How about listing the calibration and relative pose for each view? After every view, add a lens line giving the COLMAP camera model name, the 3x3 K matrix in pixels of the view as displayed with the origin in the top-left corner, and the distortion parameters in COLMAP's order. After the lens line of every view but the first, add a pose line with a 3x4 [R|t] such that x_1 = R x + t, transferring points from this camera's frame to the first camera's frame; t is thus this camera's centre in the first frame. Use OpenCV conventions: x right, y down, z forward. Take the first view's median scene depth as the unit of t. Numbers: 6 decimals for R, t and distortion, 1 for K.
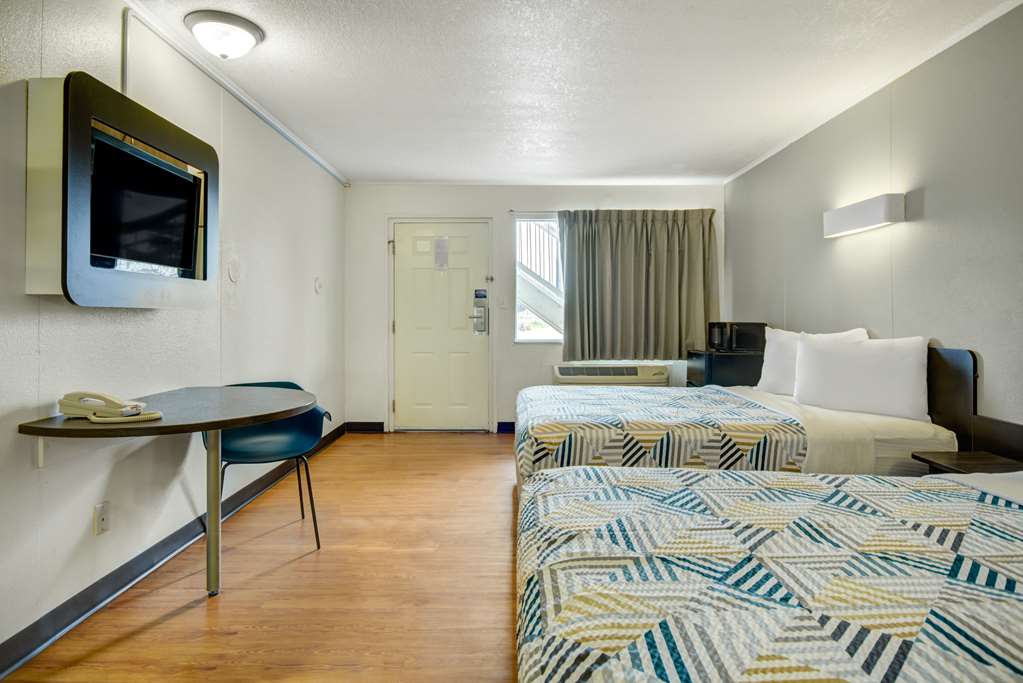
lens RADIAL K [[563.0, 0, 527.7], [0, 563.0, 321.7], [0, 0, 1]] dist [-0.003130, -0.000647]
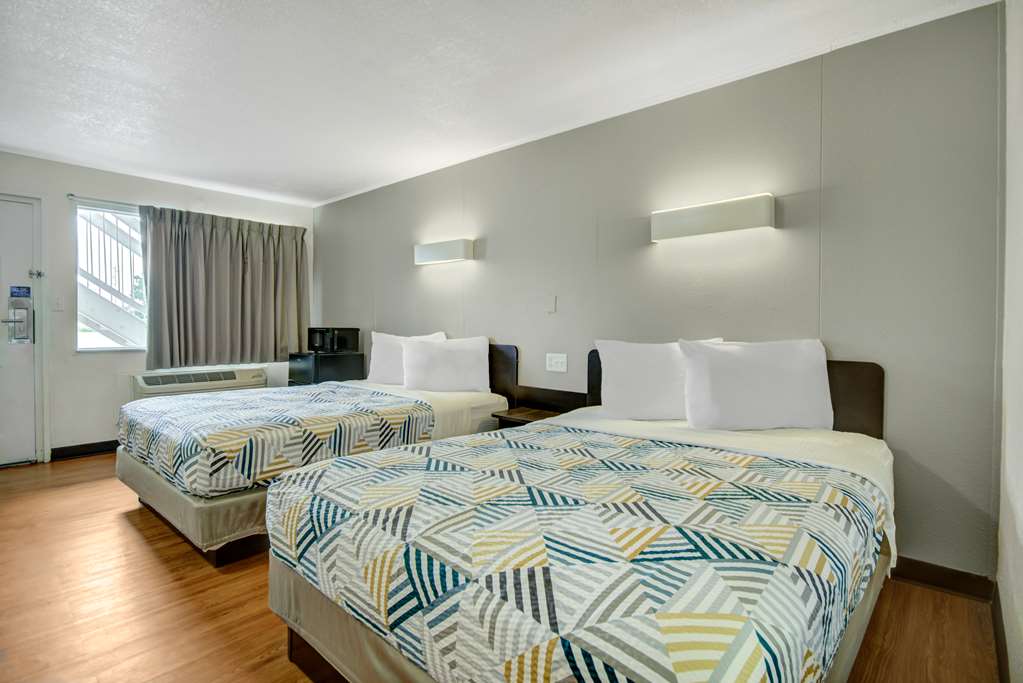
lens RADIAL K [[487.0, 0, 497.5], [0, 487.0, 335.9], [0, 0, 1]] dist [-0.001324, -0.000768]
pose [[0.689286, -0.012636, 0.724379, -0.236562], [-0.000989, 0.999831, 0.018382, -0.000998], [-0.724488, -0.013387, 0.689157, 0.075297]]
